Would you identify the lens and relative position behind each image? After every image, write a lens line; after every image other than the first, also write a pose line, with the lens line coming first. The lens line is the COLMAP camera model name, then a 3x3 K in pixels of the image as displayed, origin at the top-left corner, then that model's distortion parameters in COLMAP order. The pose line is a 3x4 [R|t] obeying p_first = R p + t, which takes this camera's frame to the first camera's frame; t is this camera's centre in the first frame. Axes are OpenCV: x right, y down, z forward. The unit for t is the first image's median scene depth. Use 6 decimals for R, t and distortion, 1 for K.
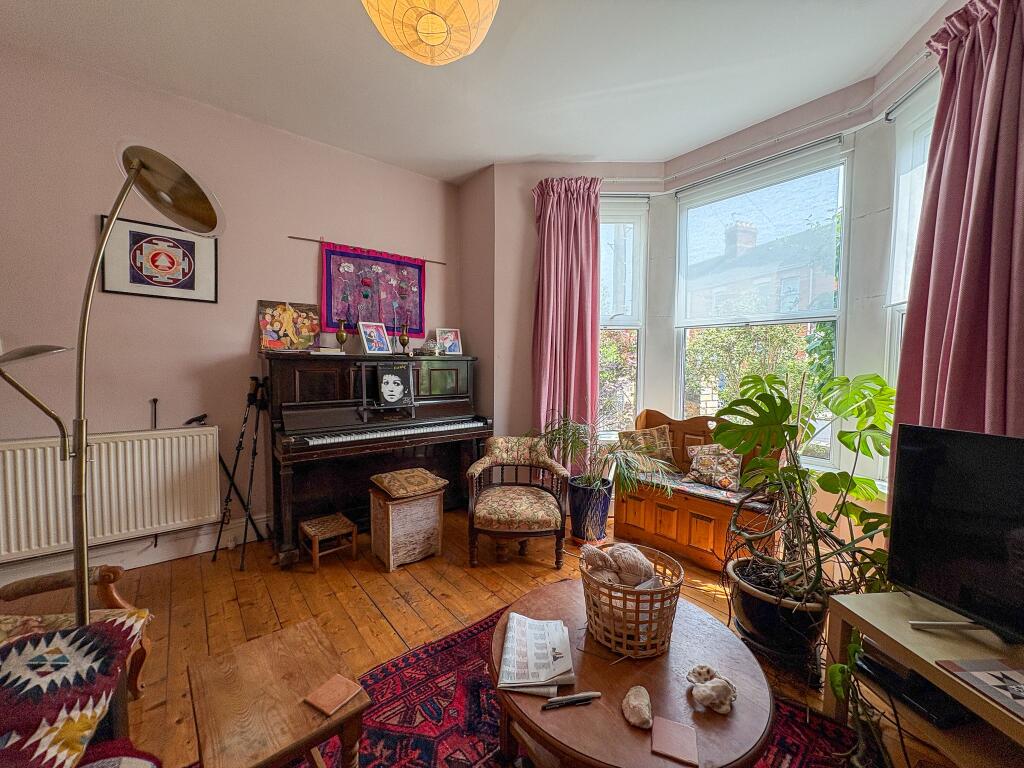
lens RADIAL K [[411.4, 0, 512.0], [0, 411.4, 384.0], [0, 0, 1]] dist [-0.000721, -0.000150]
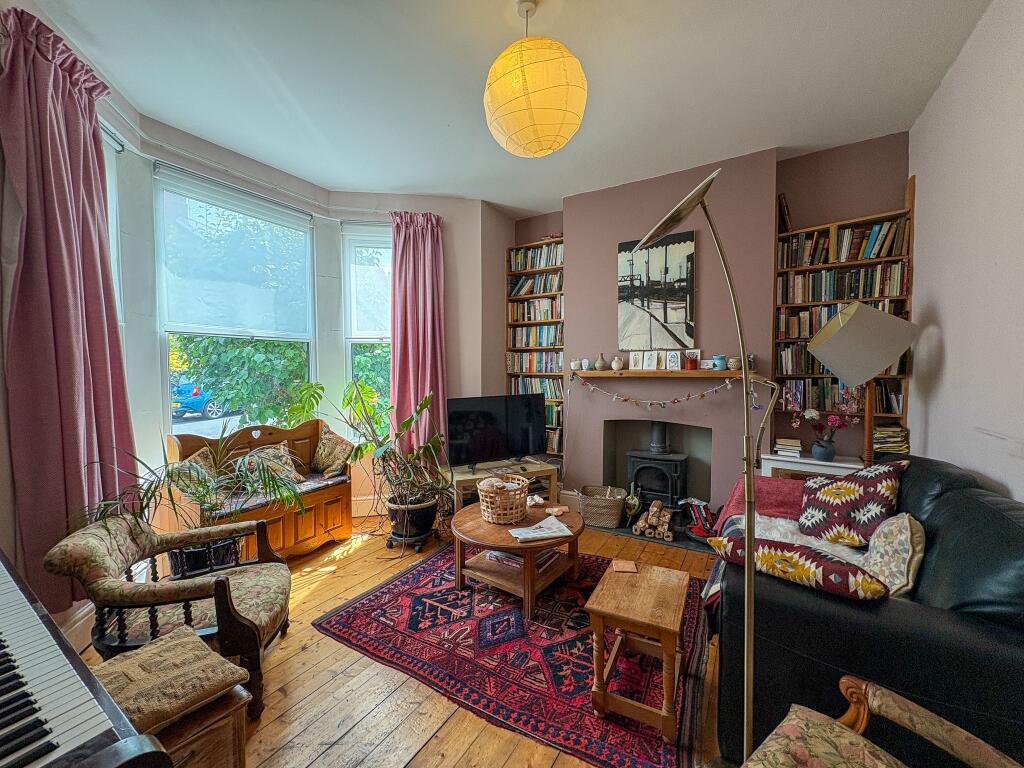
lens RADIAL K [[411.4, 0, 512.0], [0, 411.4, 384.0], [0, 0, 1]] dist [-0.000721, -0.000150]
pose [[-0.353159, -0.043025, 0.934573, -0.703129], [0.043770, 0.997088, 0.062443, -0.063096], [-0.934539, 0.062958, -0.350248, 0.753330]]
